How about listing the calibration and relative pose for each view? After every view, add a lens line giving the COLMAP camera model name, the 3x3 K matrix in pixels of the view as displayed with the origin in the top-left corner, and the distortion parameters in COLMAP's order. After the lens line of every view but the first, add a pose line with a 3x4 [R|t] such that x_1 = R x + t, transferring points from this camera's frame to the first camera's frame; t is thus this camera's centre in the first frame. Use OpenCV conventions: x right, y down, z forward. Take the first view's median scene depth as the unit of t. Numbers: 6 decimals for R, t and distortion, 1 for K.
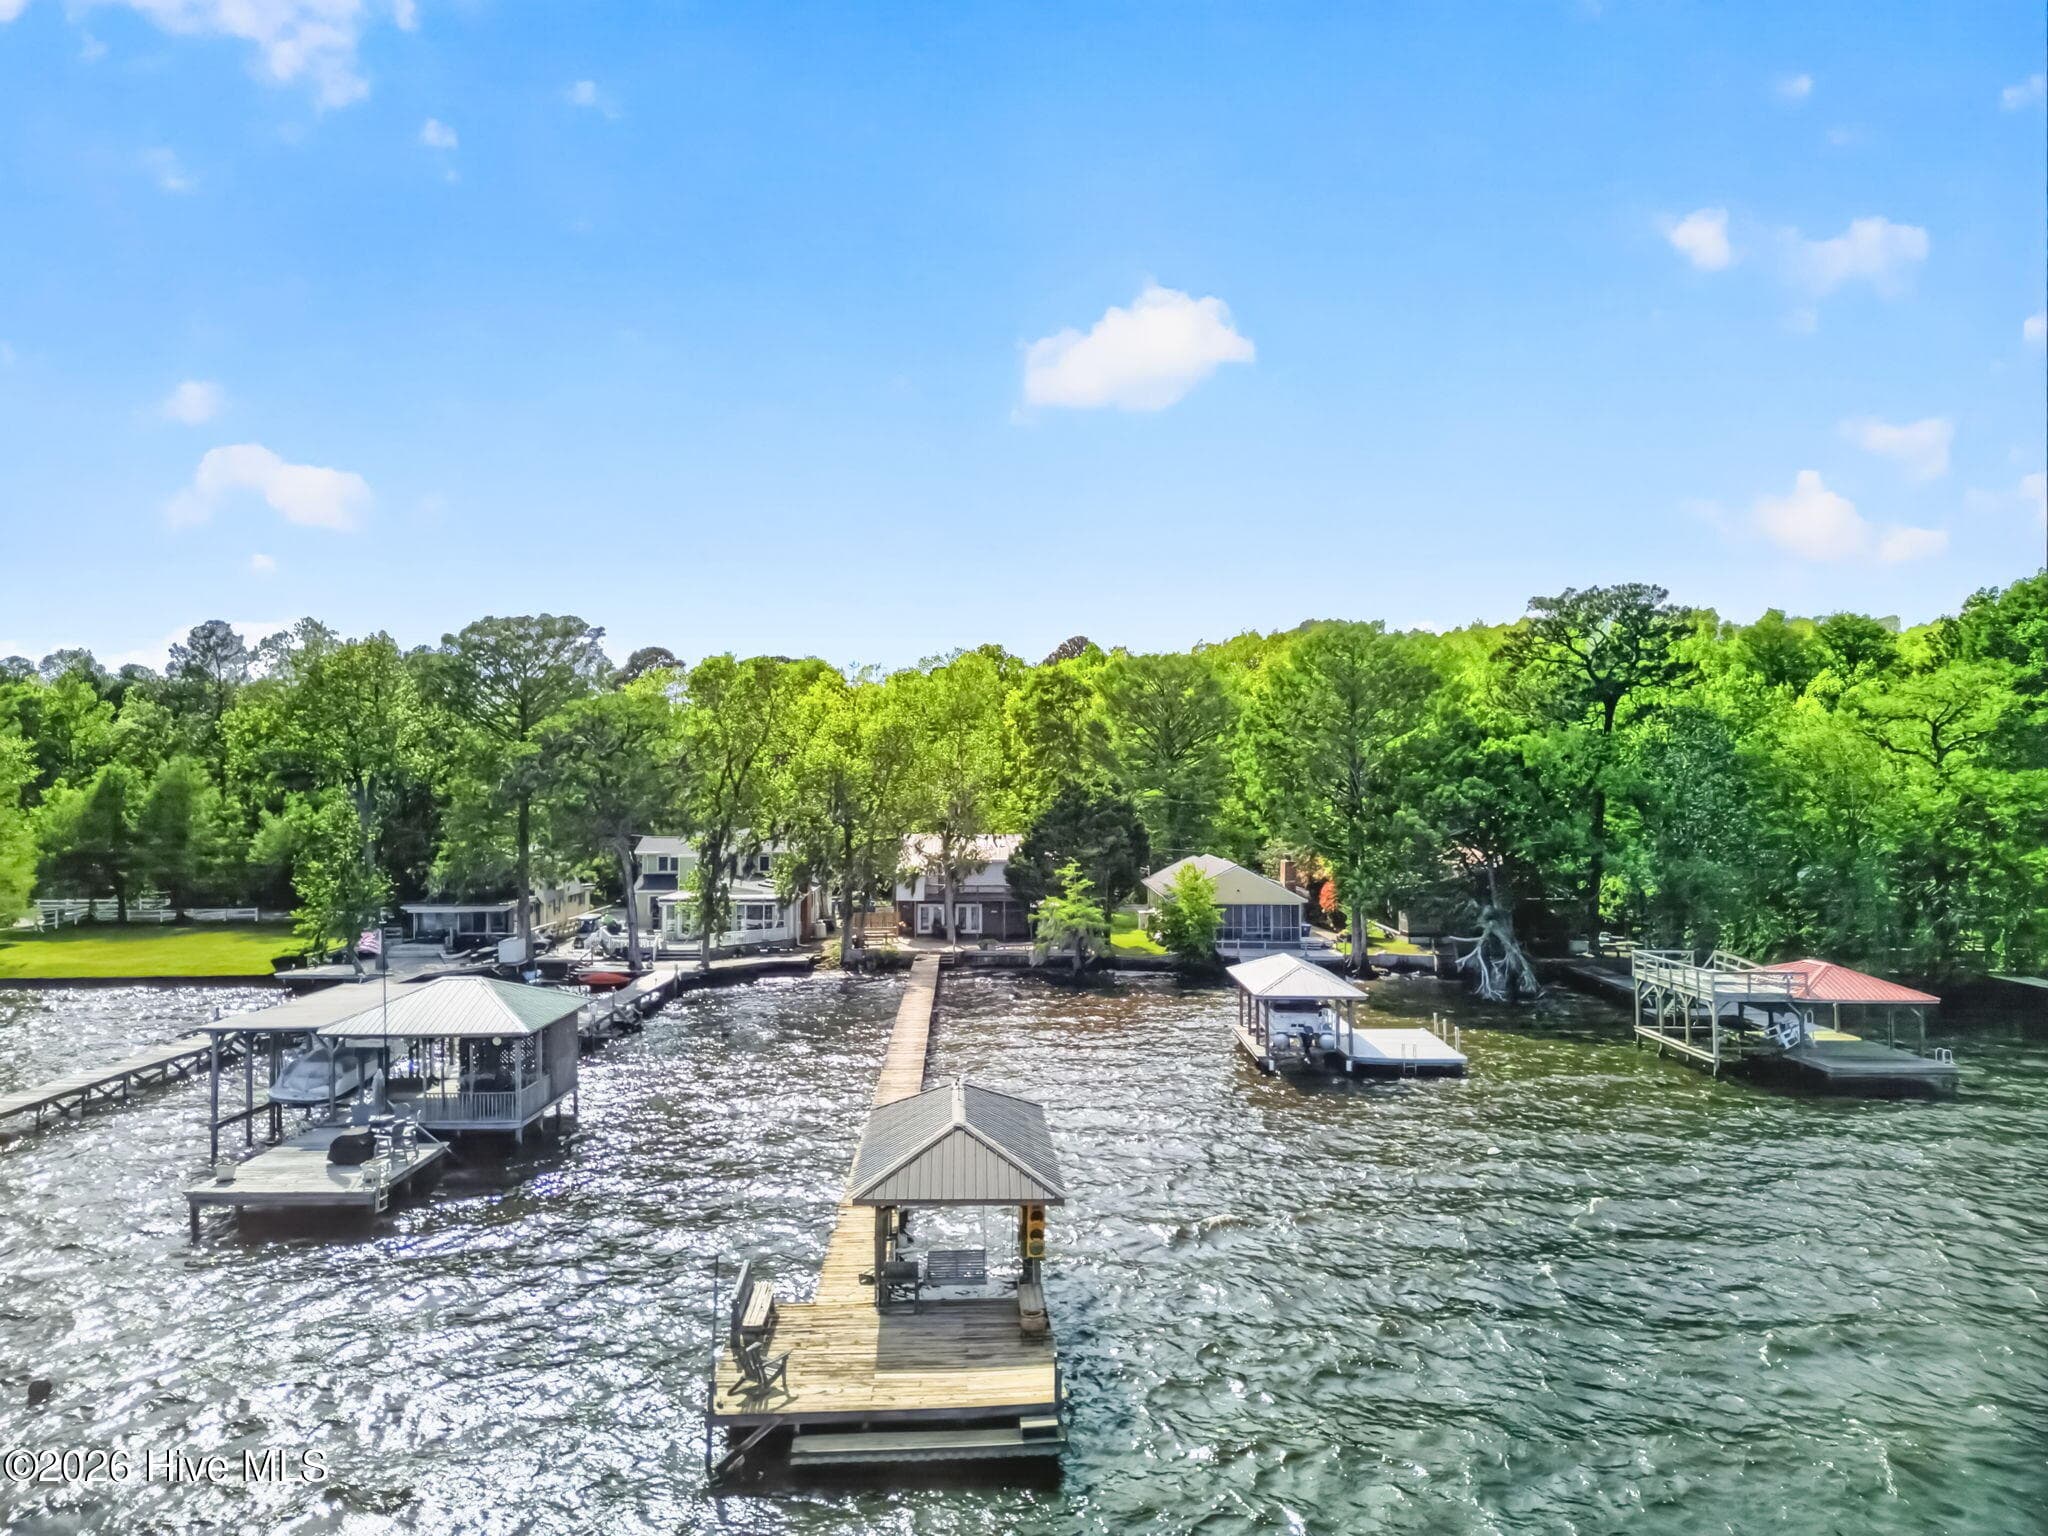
lens RADIAL K [[1438.9, 0, 1024.0], [0, 1438.9, 768.0], [0, 0, 1]] dist [0.124304, -0.164158]
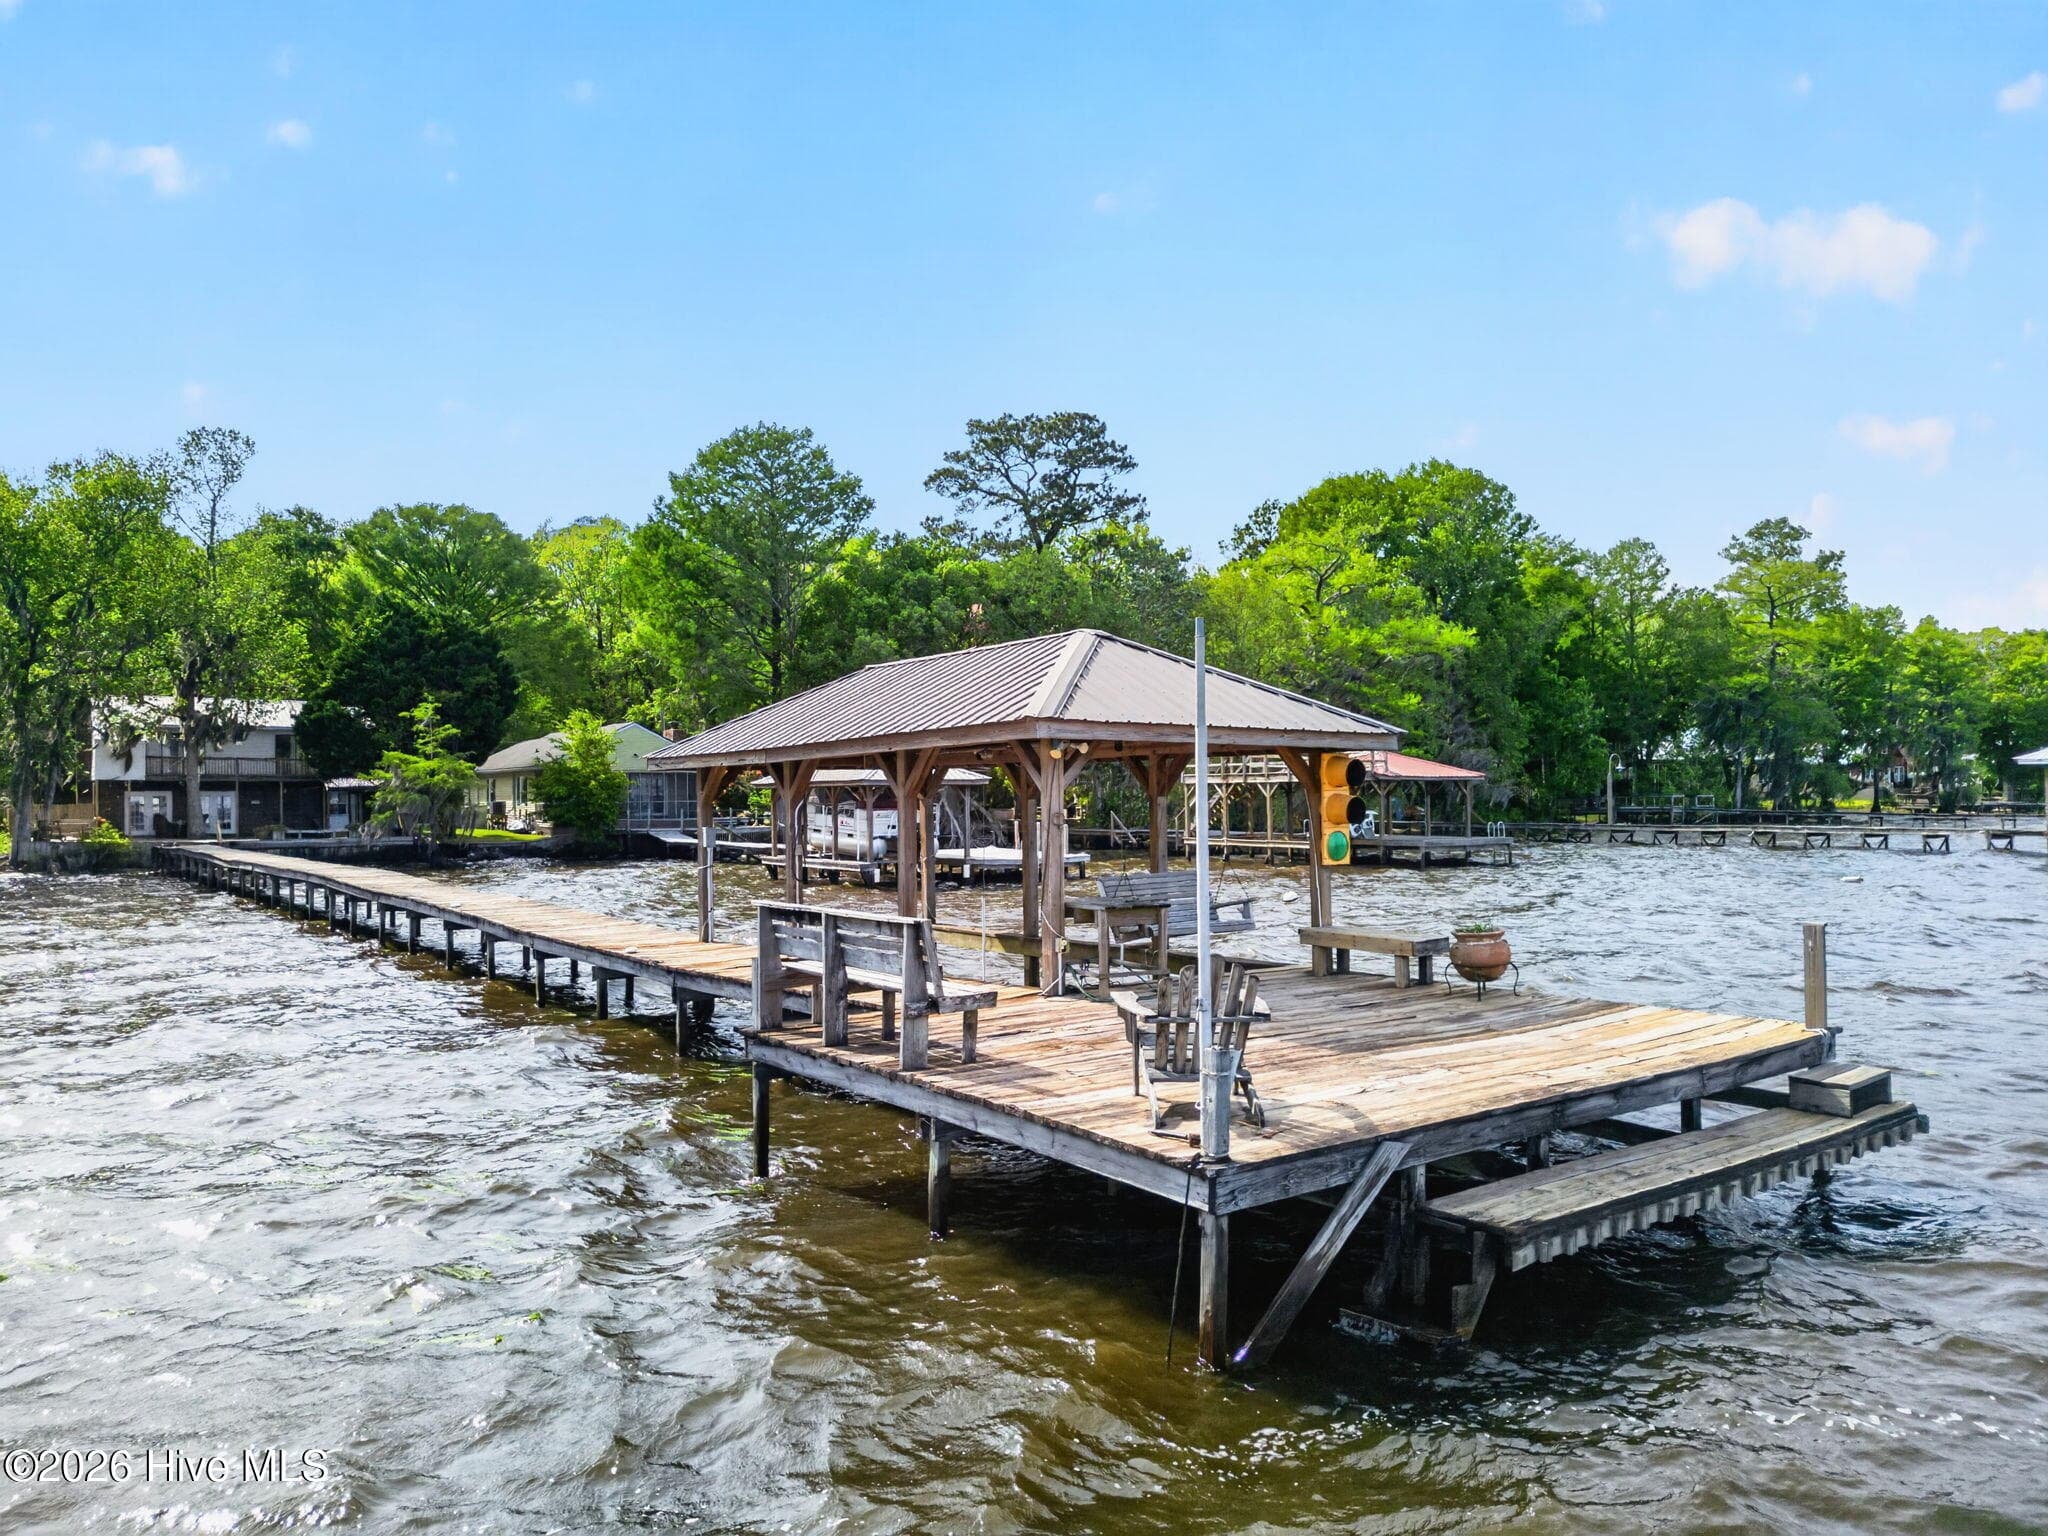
lens RADIAL K [[1469.4, 0, 1024.0], [0, 1469.4, 768.0], [0, 0, 1]] dist [0.067662, -0.060515]
pose [[0.838245, 0.001400, 0.545293, -0.118423], [0.003089, 0.999968, -0.007315, 0.104750], [-0.545286, 0.007816, 0.838214, 0.223903]]
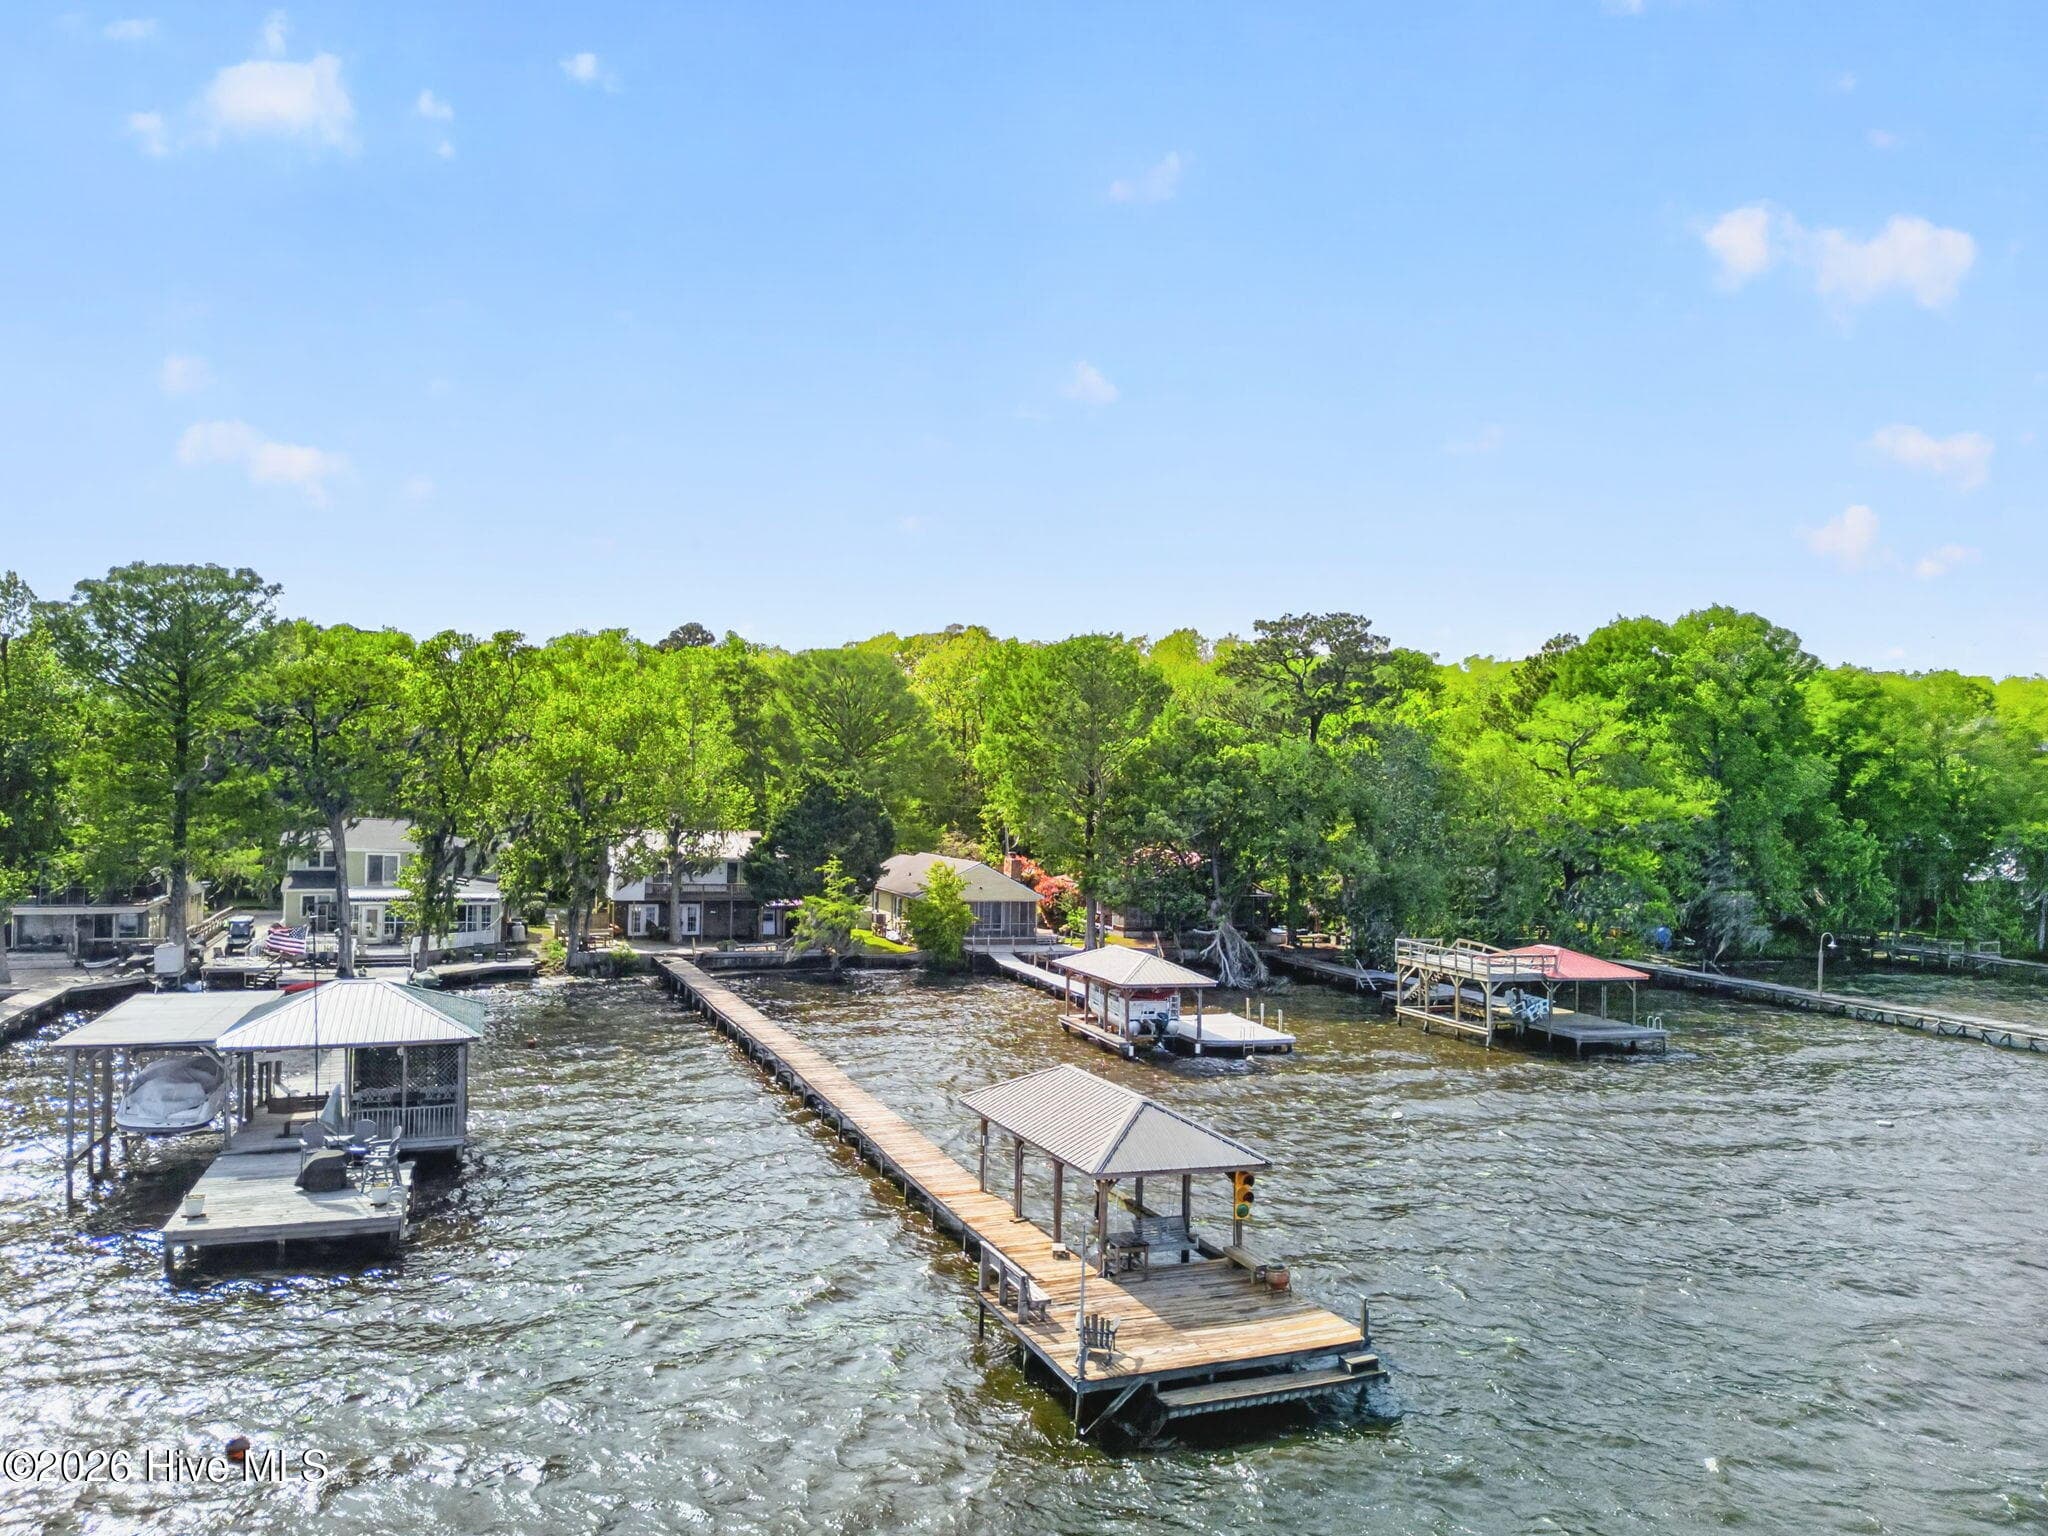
lens RADIAL K [[1480.4, 0, 1024.0], [0, 1480.4, 768.0], [0, 0, 1]] dist [0.150301, -0.214992]
pose [[0.943999, 0.027966, 0.328761, -0.178010], [-0.027828, 0.999600, -0.005125, 0.005007], [-0.328773, -0.004311, 0.944399, 0.004250]]
